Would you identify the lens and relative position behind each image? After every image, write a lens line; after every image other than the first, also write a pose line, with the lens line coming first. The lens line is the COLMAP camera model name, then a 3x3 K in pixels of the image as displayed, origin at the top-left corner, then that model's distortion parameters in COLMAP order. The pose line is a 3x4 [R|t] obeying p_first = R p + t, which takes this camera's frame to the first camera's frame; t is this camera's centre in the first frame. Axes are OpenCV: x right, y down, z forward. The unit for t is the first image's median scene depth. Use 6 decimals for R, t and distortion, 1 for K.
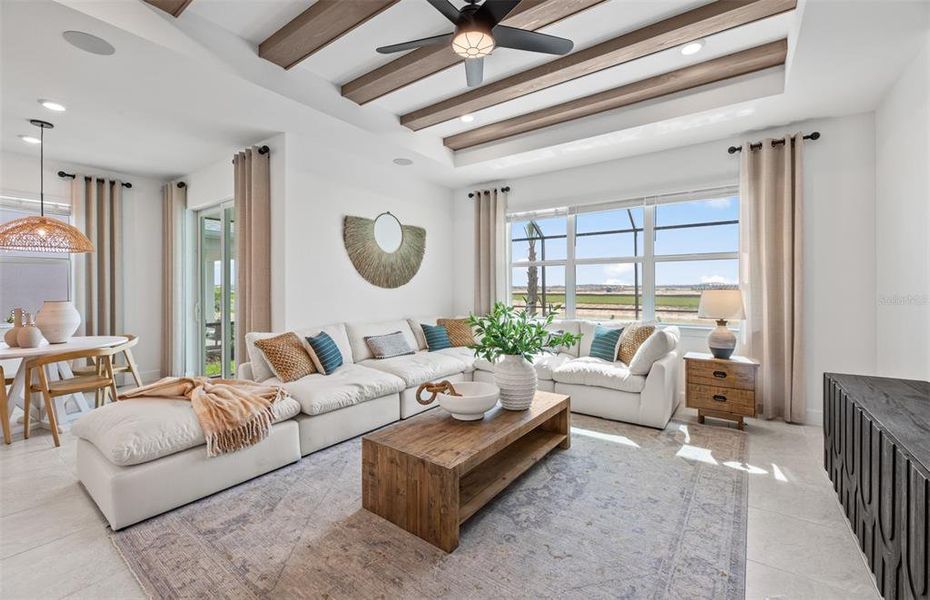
lens RADIAL K [[386.1, 0, 465.6], [0, 386.1, 295.1], [0, 0, 1]] dist [0.000213, 0.000034]
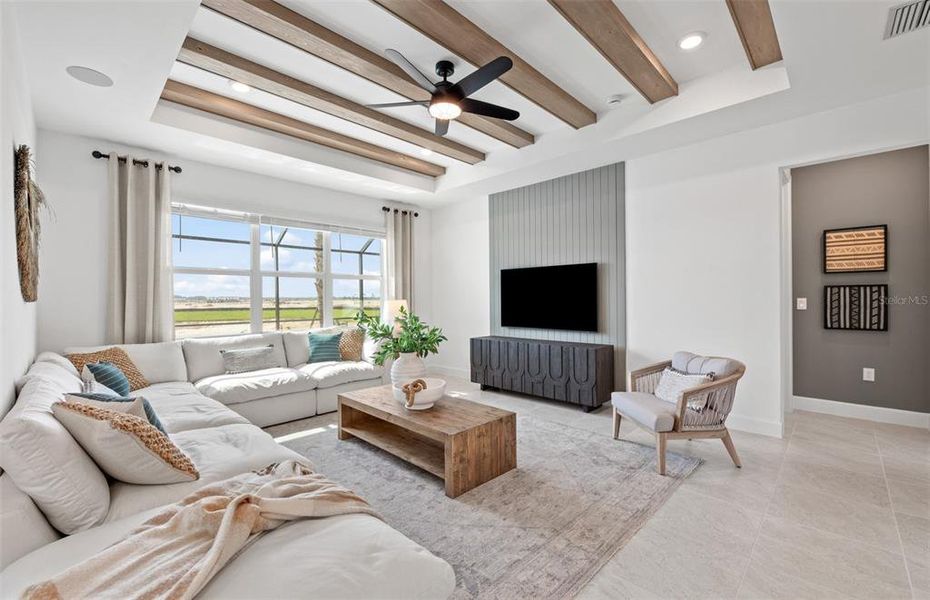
lens RADIAL K [[386.1, 0, 465.6], [0, 386.1, 295.1], [0, 0, 1]] dist [0.000213, 0.000034]
pose [[0.155212, 0.016037, 0.987751, -0.748928], [0.035287, 0.999140, -0.021766, 0.009705], [-0.987251, 0.038233, 0.154513, 0.457467]]
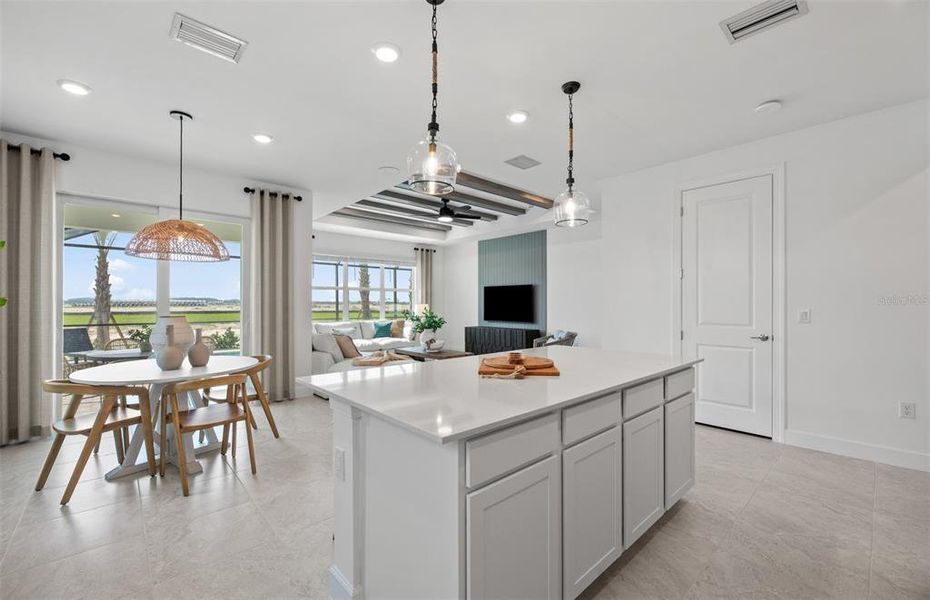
lens RADIAL K [[388.3, 0, 465.0], [0, 388.3, 300.0], [0, 0, 1]] dist [0.000242, 0.000018]
pose [[0.215416, 0.019260, 0.976332, -1.681114], [0.024177, 0.999394, -0.025049, 0.029218], [-0.976223, 0.029001, 0.214820, 0.150655]]
